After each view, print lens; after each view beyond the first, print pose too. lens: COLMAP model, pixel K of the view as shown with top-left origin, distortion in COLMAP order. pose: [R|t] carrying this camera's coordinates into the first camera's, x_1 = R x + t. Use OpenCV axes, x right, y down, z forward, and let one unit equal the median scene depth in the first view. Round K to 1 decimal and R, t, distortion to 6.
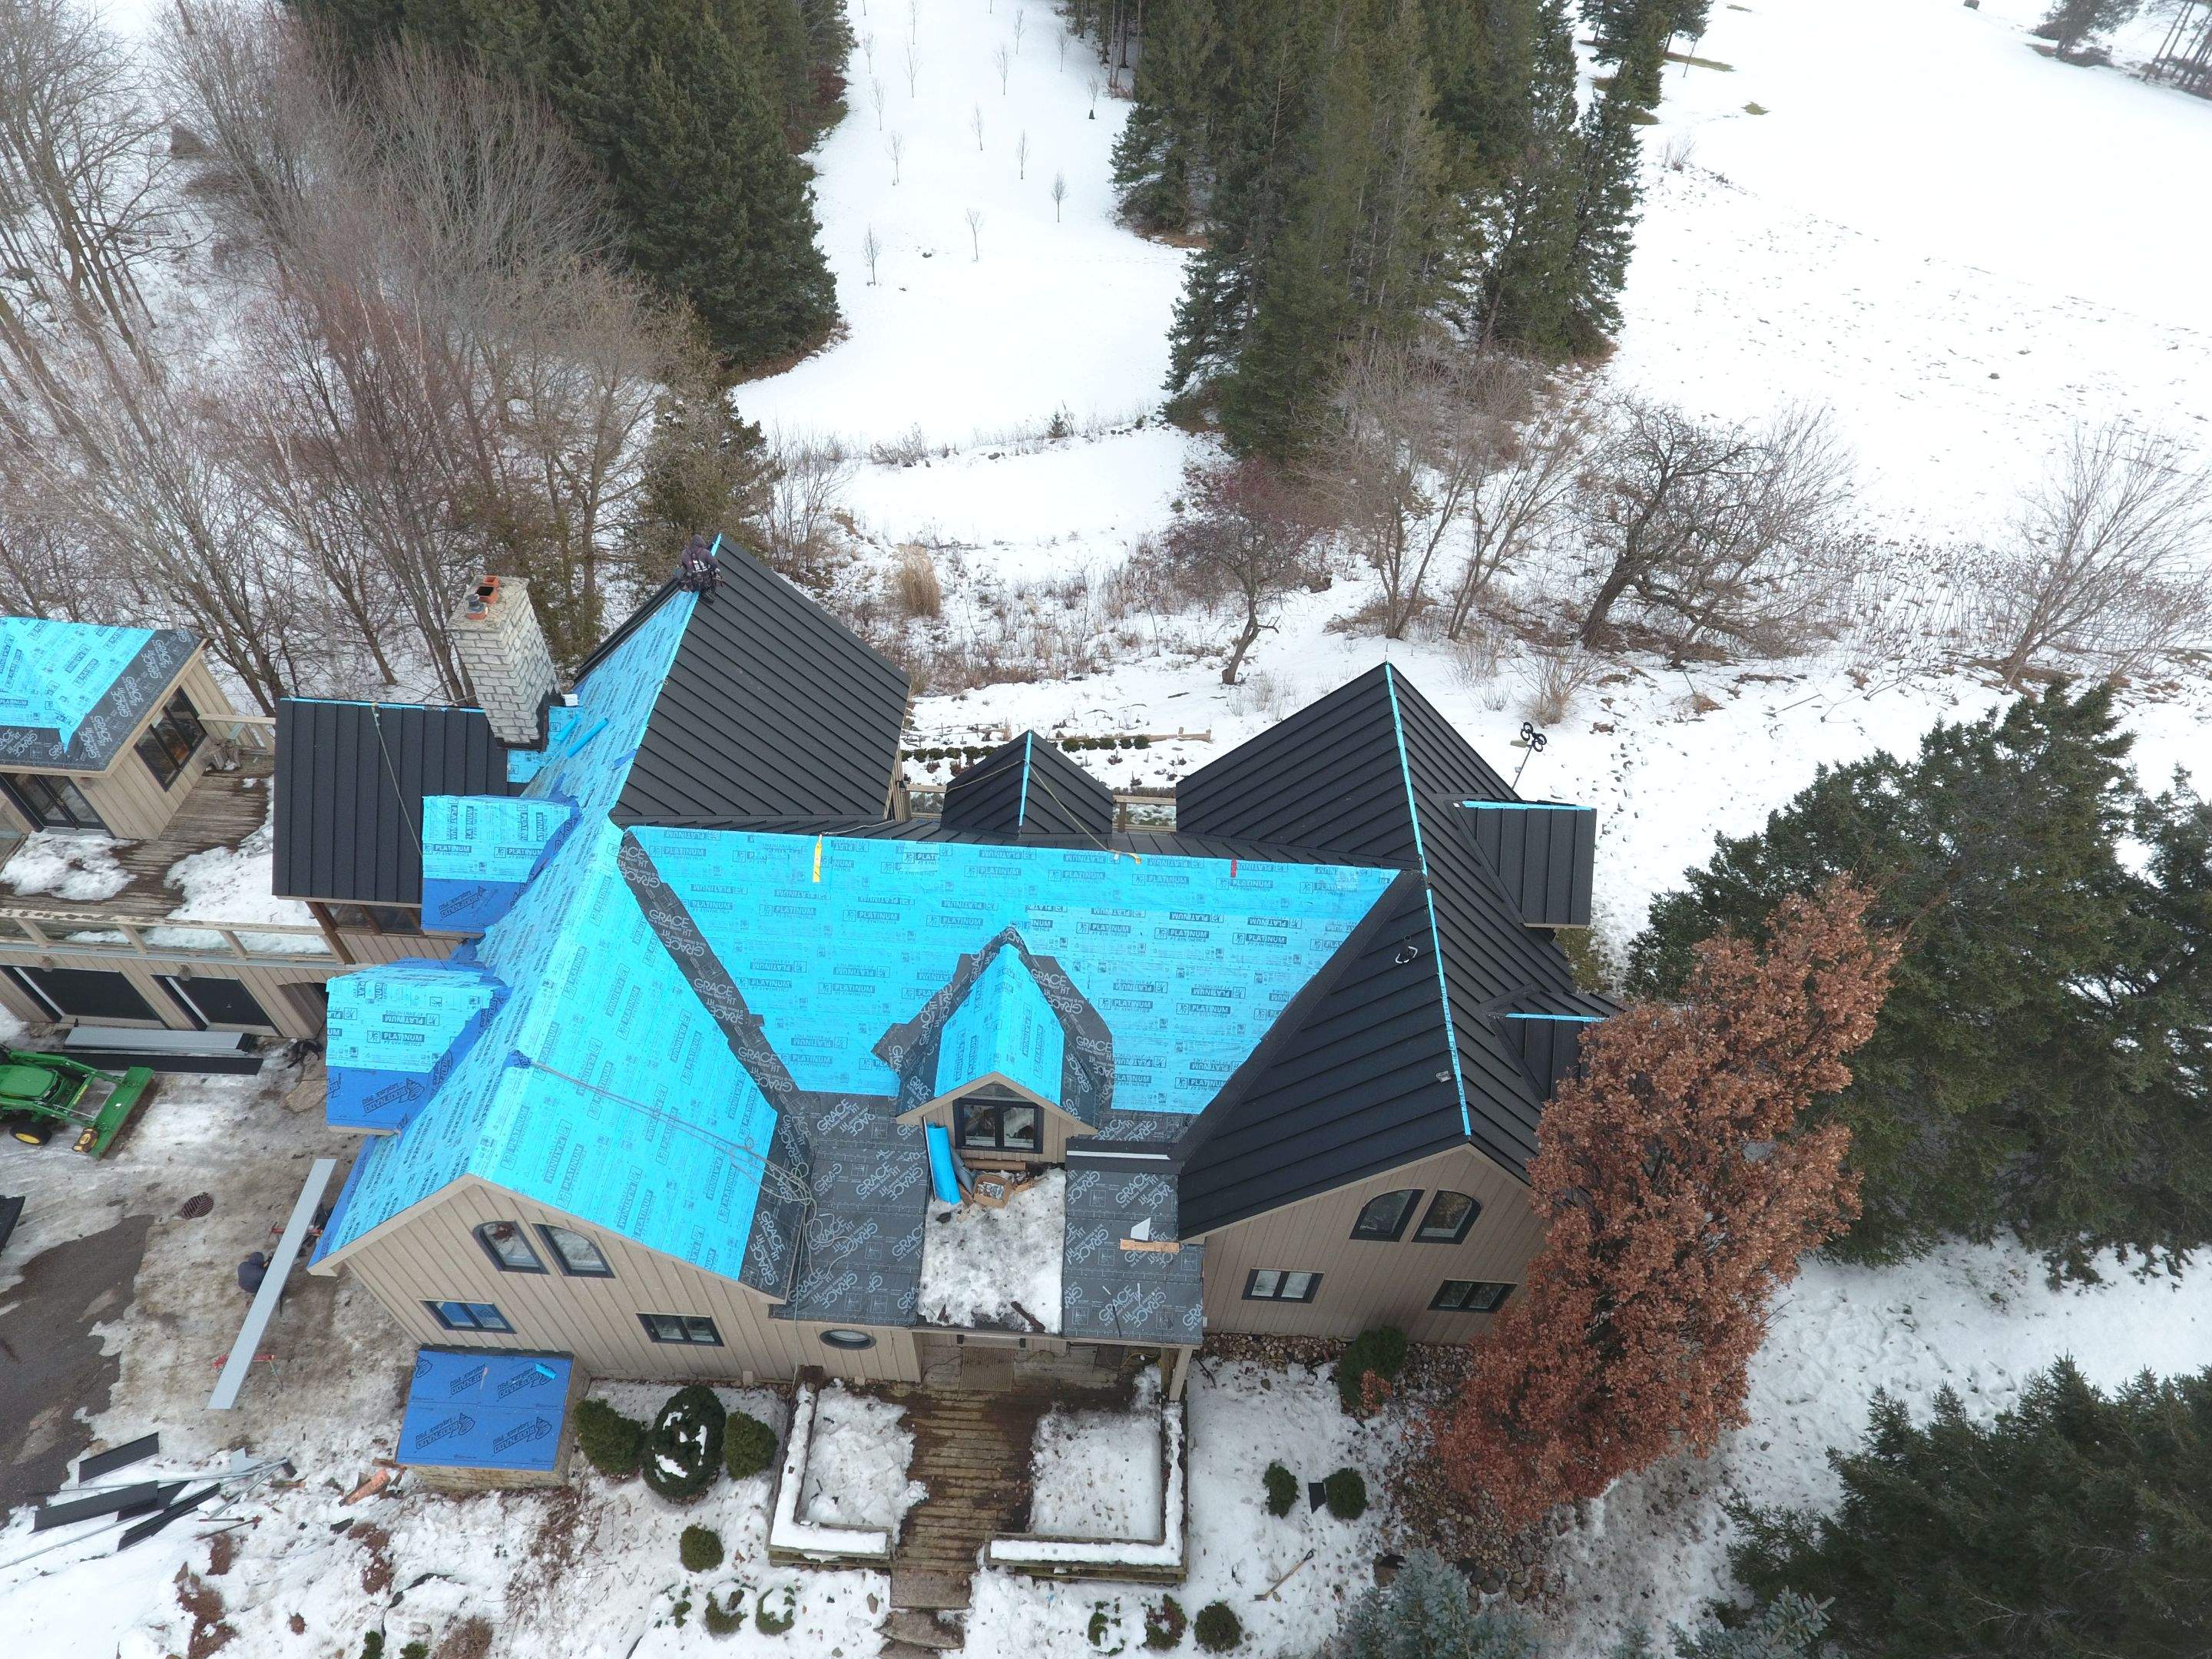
lens RADIAL K [[1296.7, 0, 1082.8], [0, 1296.7, 824.2], [0, 0, 1]] dist [-0.003535, 0.000069]
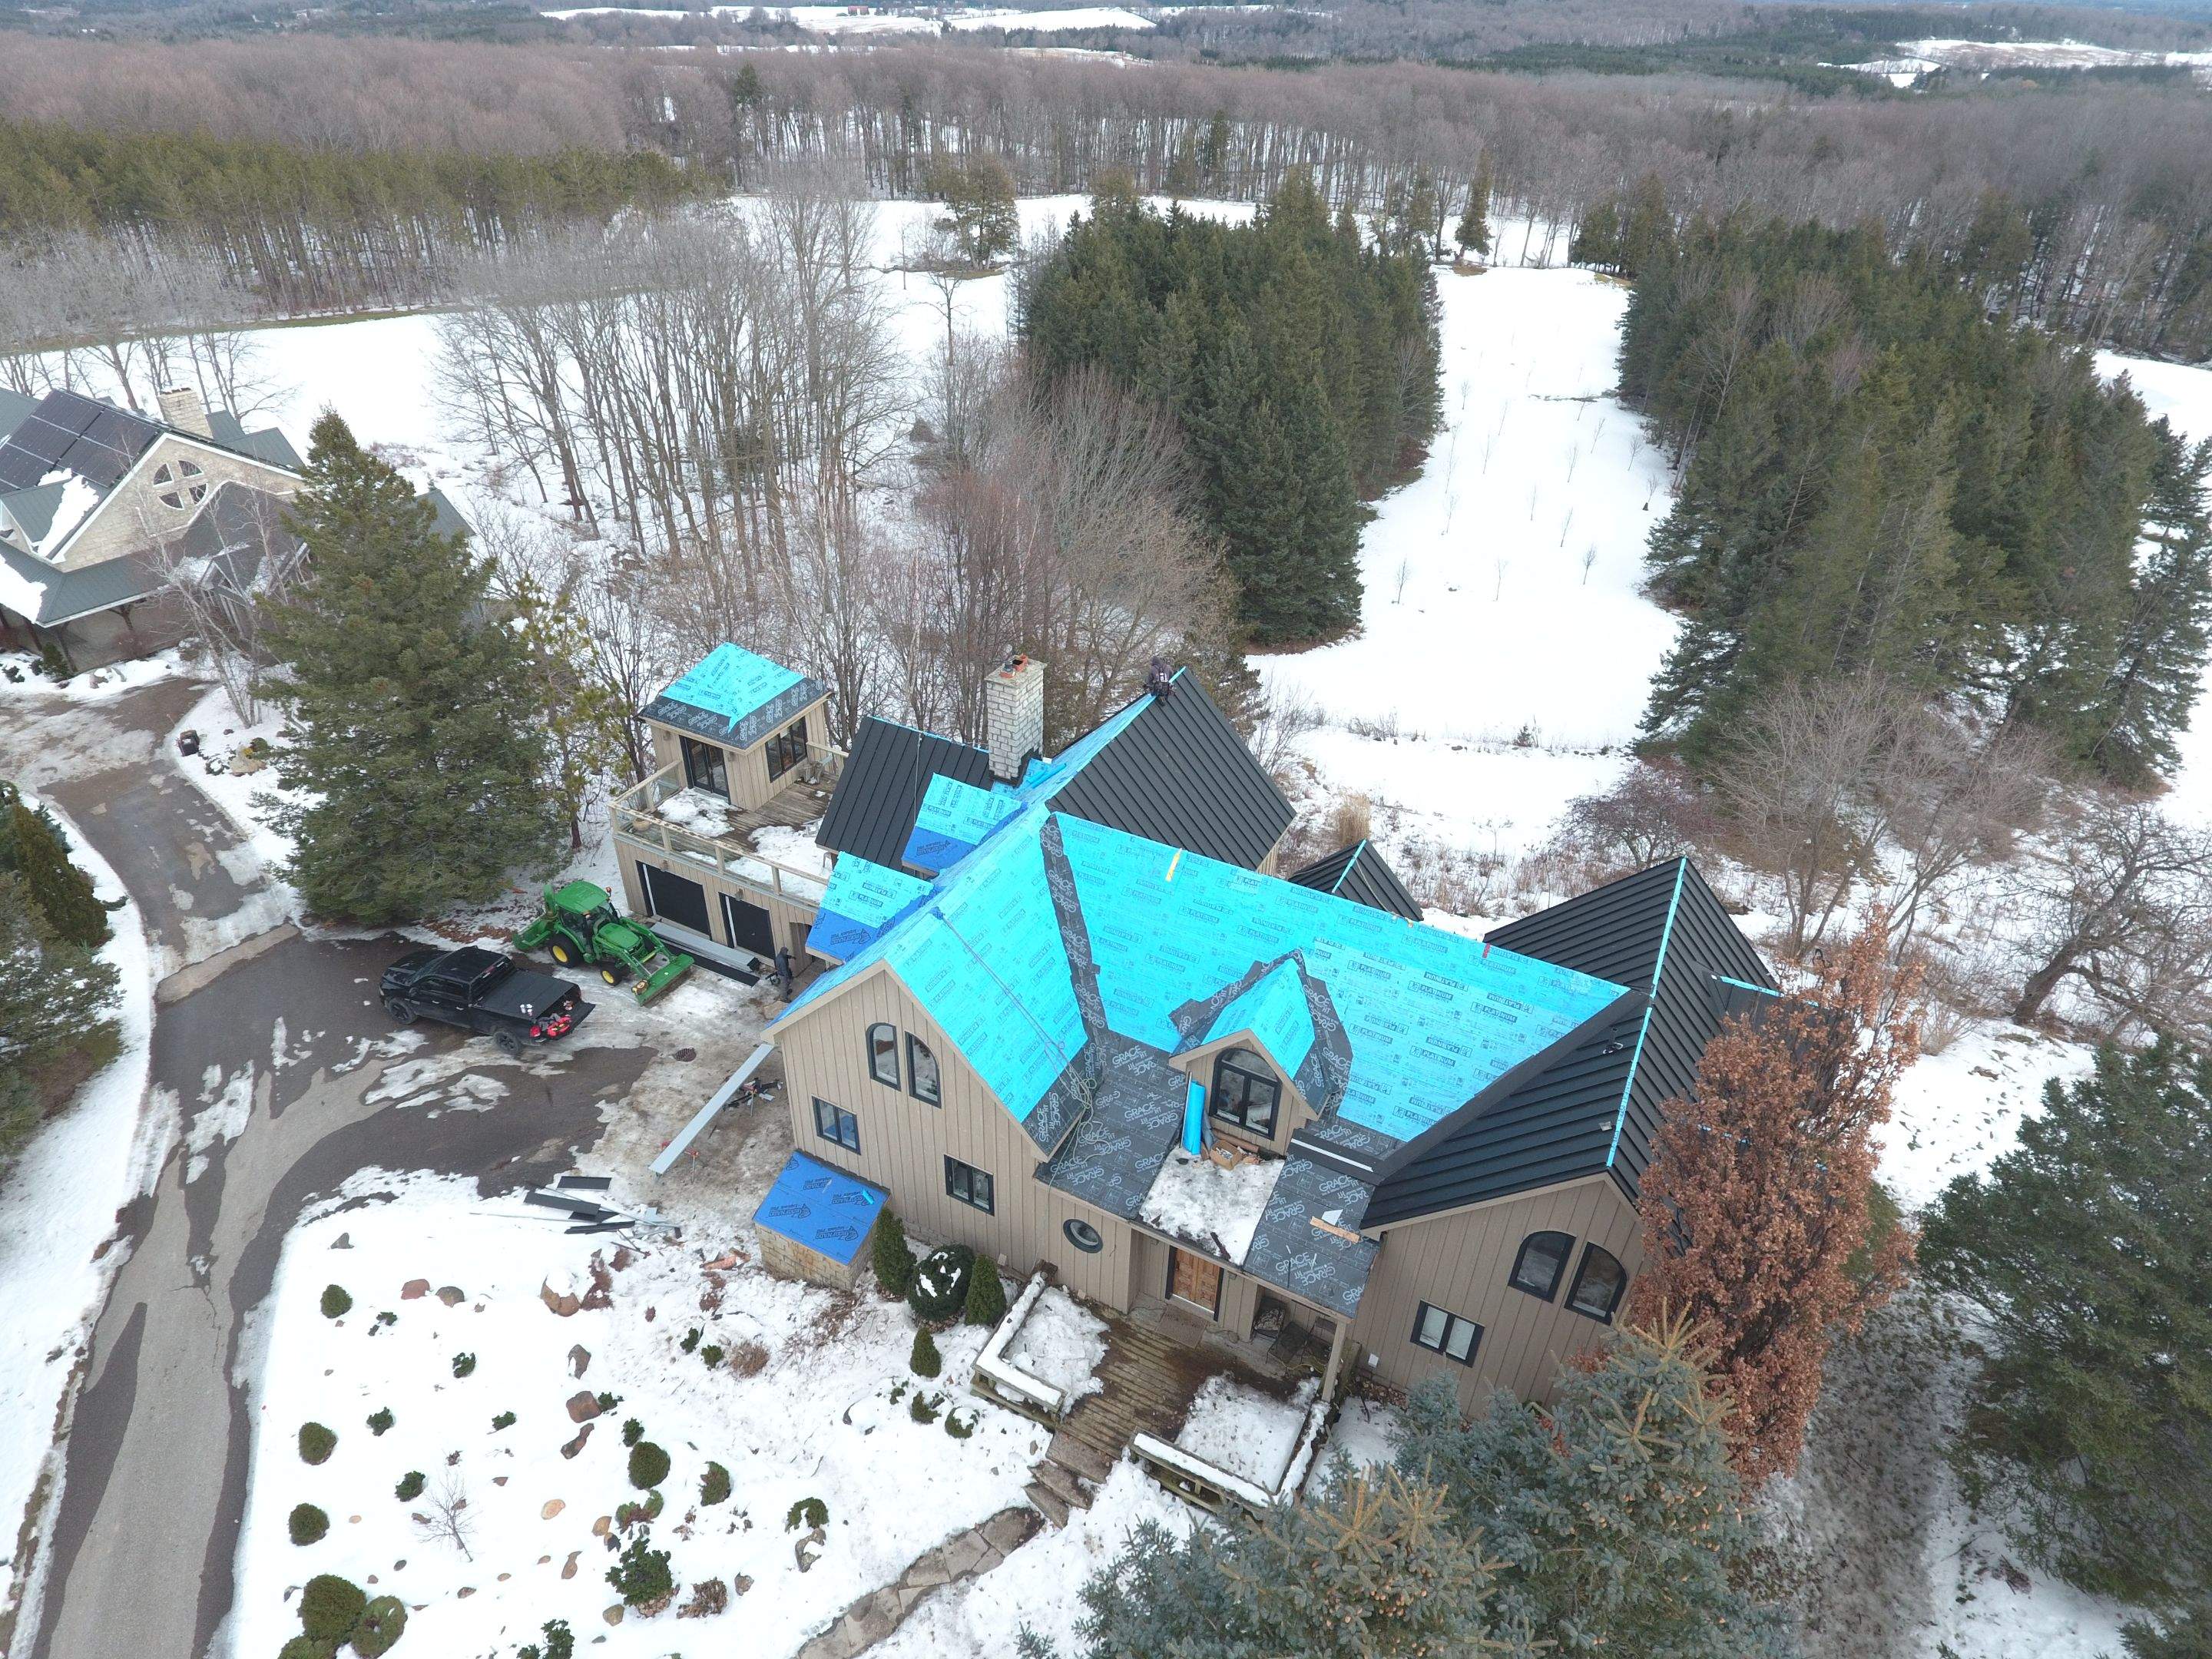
lens RADIAL K [[1296.7, 0, 1085.5], [0, 1296.7, 817.3], [0, 0, 1]] dist [-0.003535, 0.000069]
pose [[0.903929, 0.220302, -0.366578, 0.180298], [-0.307147, 0.930842, -0.197974, 0.253763], [0.297612, 0.291548, 0.909080, -0.240809]]
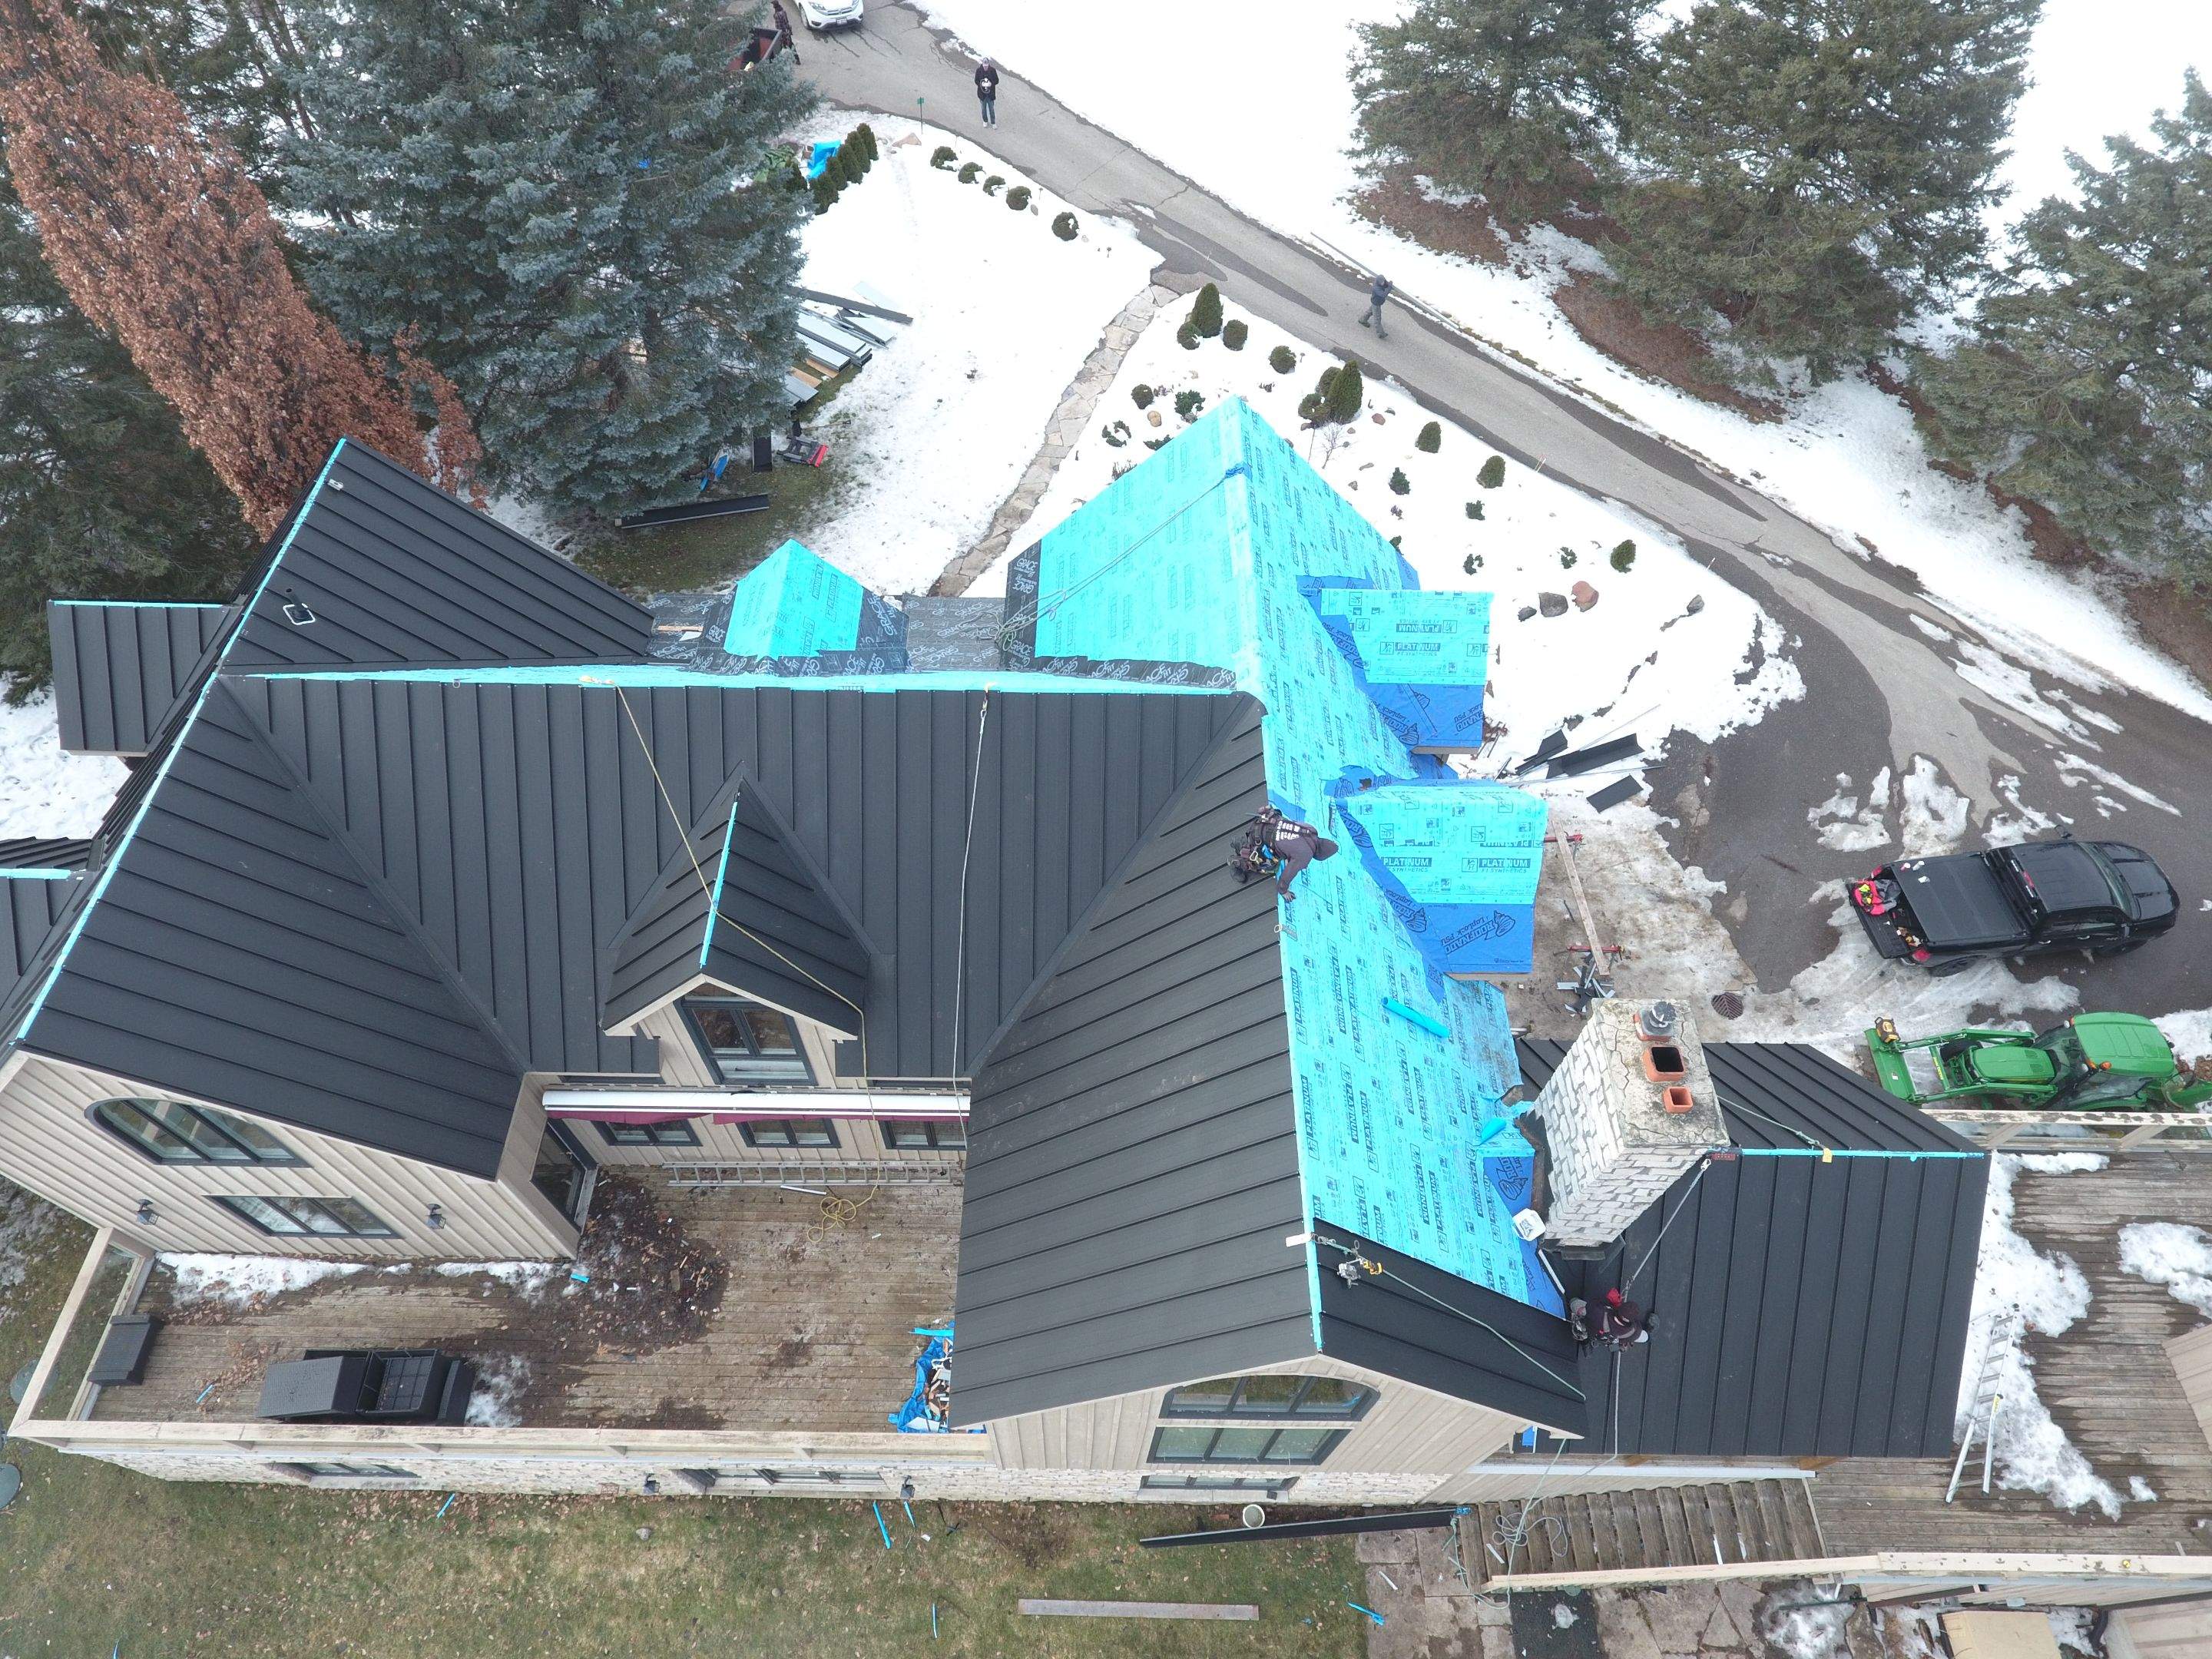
lens RADIAL K [[1296.7, 0, 1086.3], [0, 1296.7, 820.7], [0, 0, 1]] dist [-0.003535, 0.000069]
pose [[-0.998185, -0.000256, -0.060229, -0.197866], [-0.058813, -0.211405, 0.975627, -0.714324], [-0.012983, 0.977398, 0.211006, 0.841398]]
